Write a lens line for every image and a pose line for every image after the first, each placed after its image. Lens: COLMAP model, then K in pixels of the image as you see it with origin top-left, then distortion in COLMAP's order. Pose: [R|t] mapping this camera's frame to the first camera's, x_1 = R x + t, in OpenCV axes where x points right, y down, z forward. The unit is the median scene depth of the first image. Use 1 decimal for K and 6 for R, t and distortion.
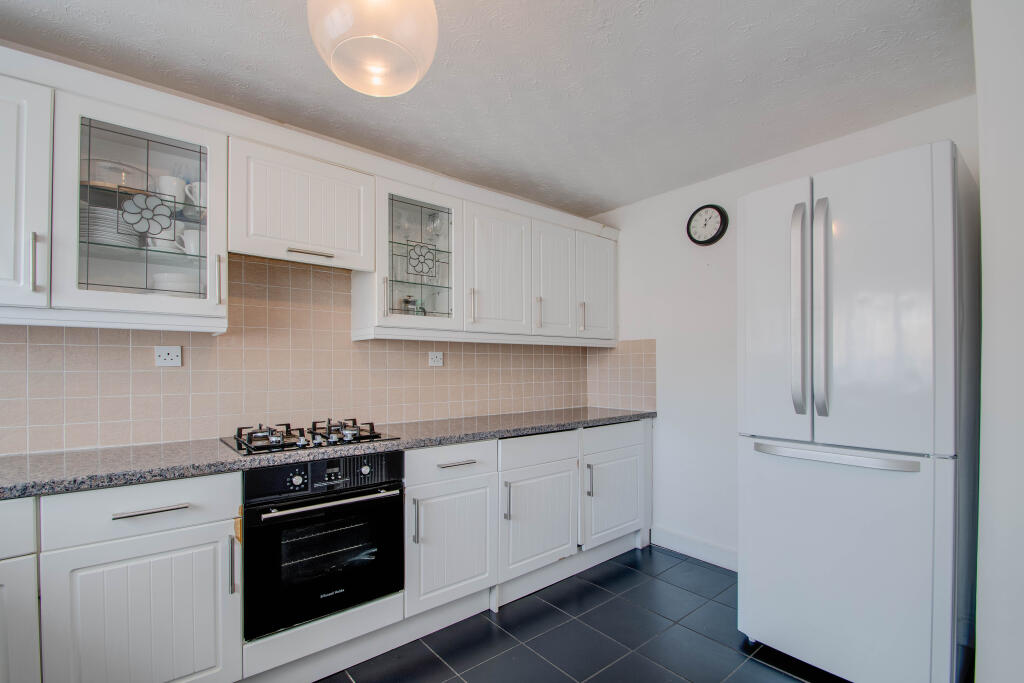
lens RADIAL K [[439.7, 0, 442.8], [0, 439.7, 366.5], [0, 0, 1]] dist [-0.000523, -0.000220]
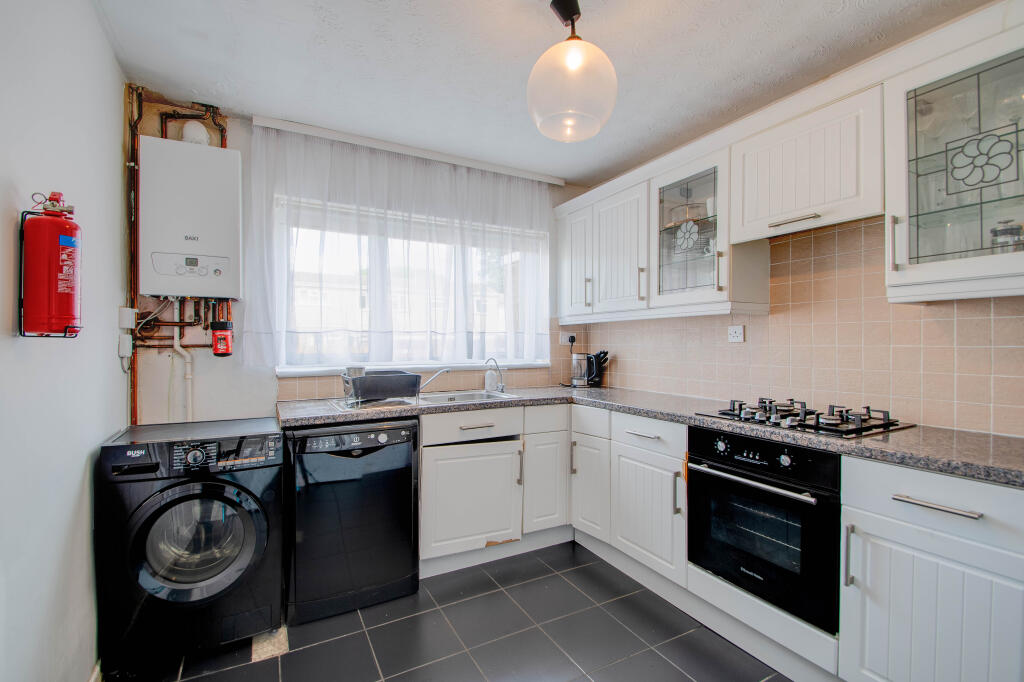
lens RADIAL K [[463.8, 0, 512.0], [0, 463.8, 341.0], [0, 0, 1]] dist [-0.002444, -0.000488]
pose [[-0.110871, -0.003561, -0.993828, 0.760503], [0.000546, 0.999993, -0.003644, -0.000251], [0.993835, -0.000947, -0.110868, 0.528621]]
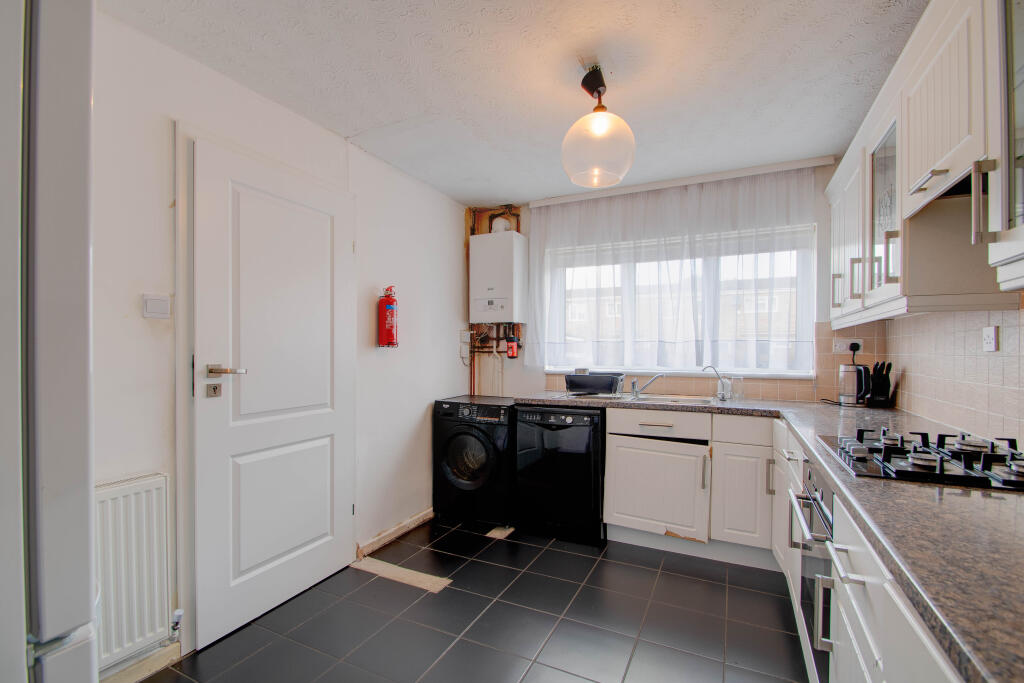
lens RADIAL K [[460.8, 0, 511.2], [0, 460.8, 347.0], [0, 0, 1]] dist [0.001334, 0.000074]
pose [[-0.872012, -0.005767, -0.489450, 0.594476], [-0.003292, 0.999977, -0.005917, -0.001864], [0.489473, -0.003548, -0.872011, 1.345675]]
